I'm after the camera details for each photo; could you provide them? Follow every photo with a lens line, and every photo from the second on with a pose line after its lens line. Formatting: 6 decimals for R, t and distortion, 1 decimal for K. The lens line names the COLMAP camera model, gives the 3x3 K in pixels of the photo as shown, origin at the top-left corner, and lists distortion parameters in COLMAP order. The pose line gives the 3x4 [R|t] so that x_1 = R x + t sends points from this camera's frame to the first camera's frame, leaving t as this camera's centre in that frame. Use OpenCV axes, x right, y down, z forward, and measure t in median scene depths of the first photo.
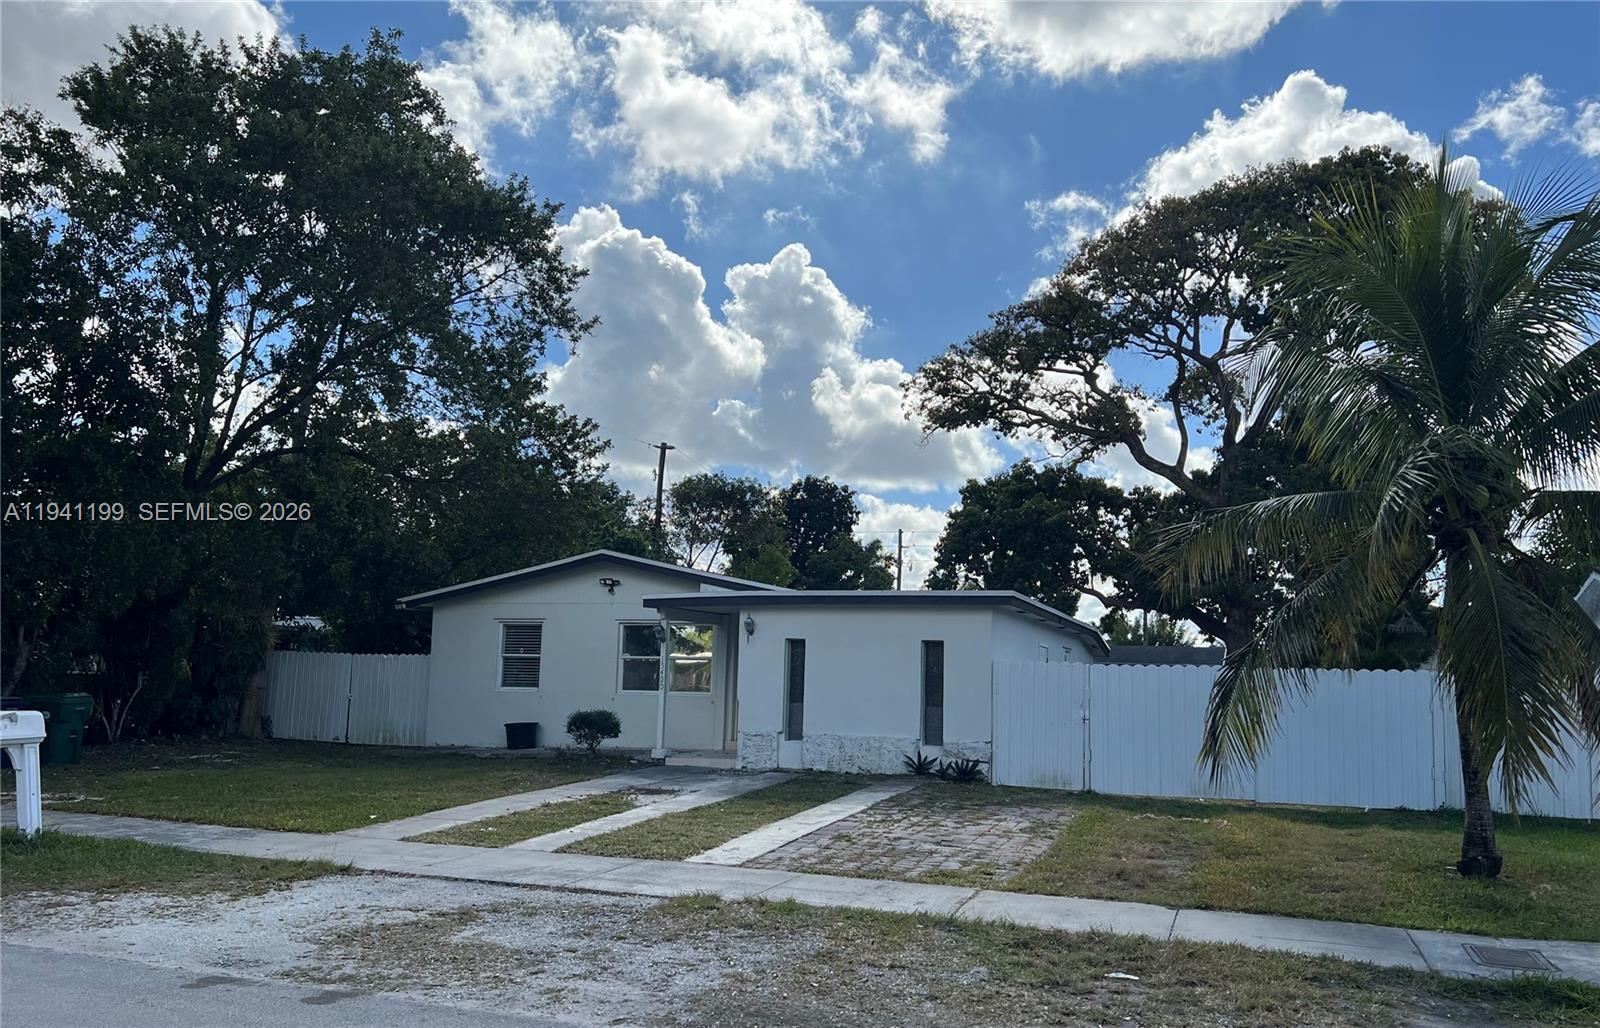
lens RADIAL K [[1257.7, 0, 801.2], [0, 1257.7, 572.6], [0, 0, 1]] dist [0.070100, -0.006036]
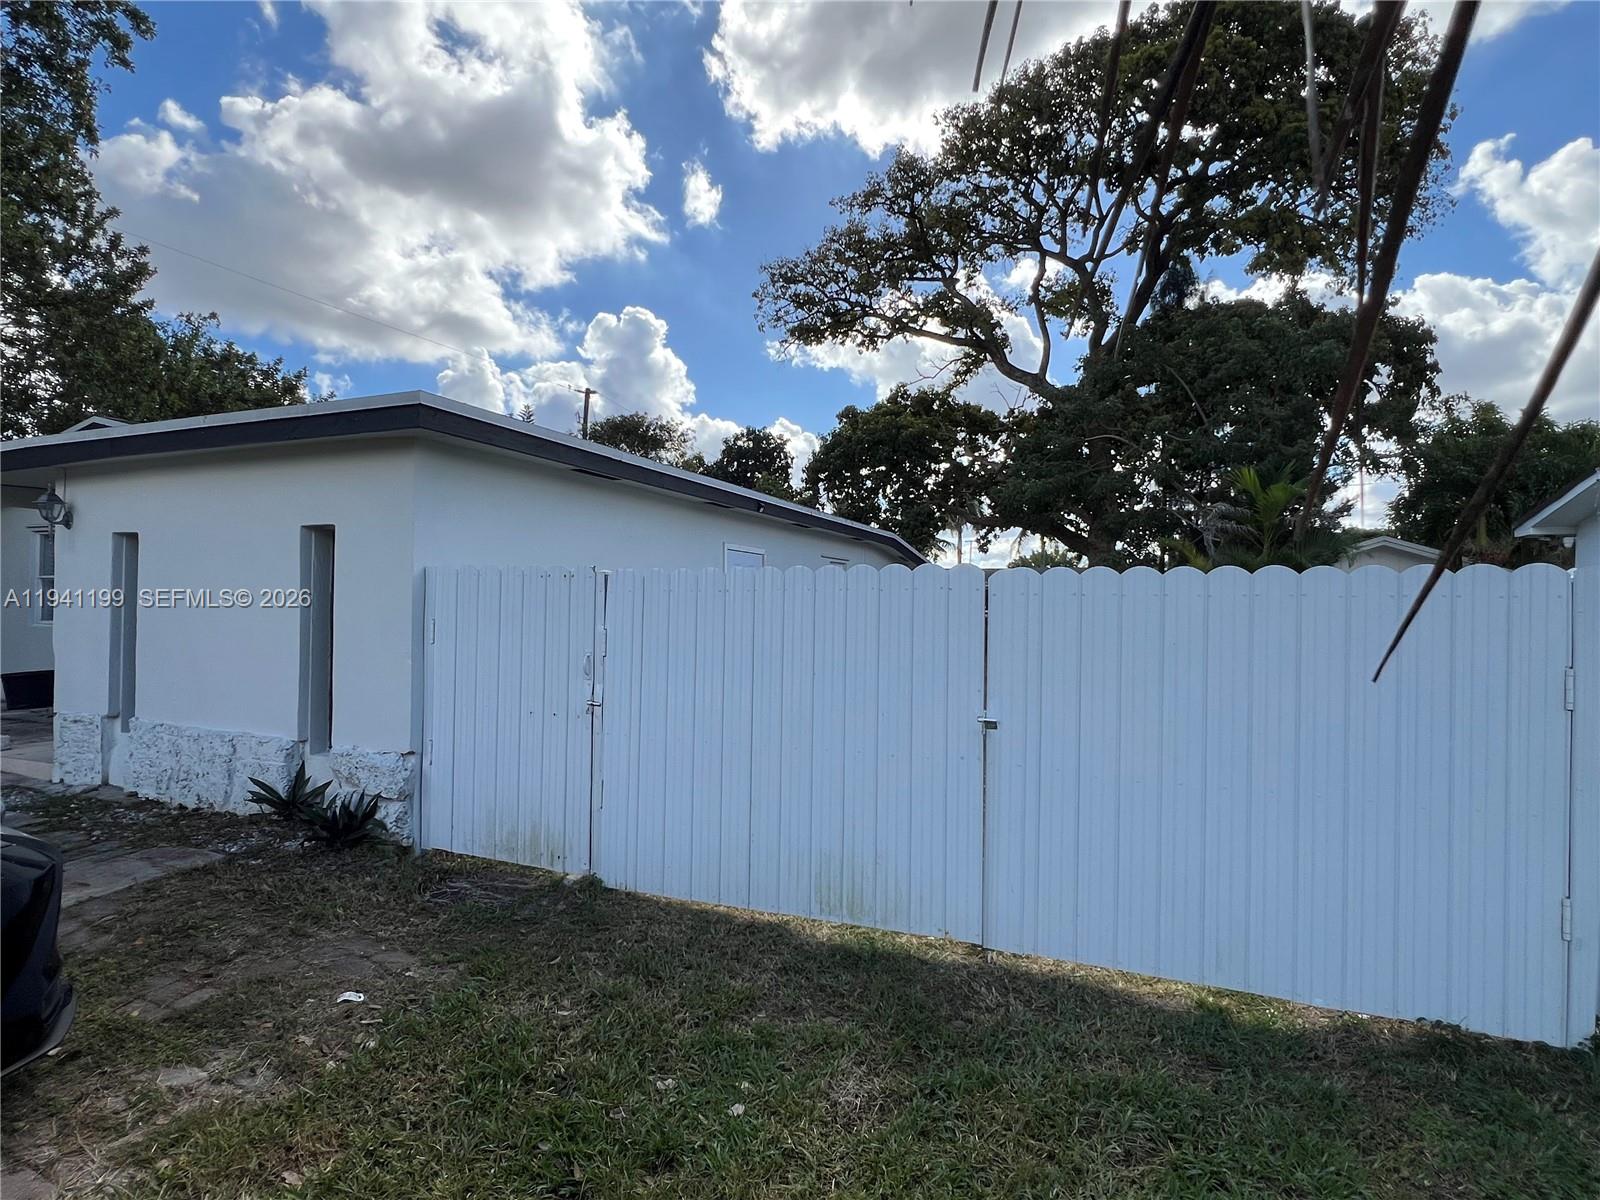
lens RADIAL K [[806.5, 0, 839.3], [0, 806.5, 595.1], [0, 0, 1]] dist [0.002753, 0.000557]
pose [[0.999680, -0.014121, -0.020971, 0.222750], [0.015719, 0.996821, 0.078105, 0.045718], [0.019801, -0.078410, 0.996725, 0.540787]]
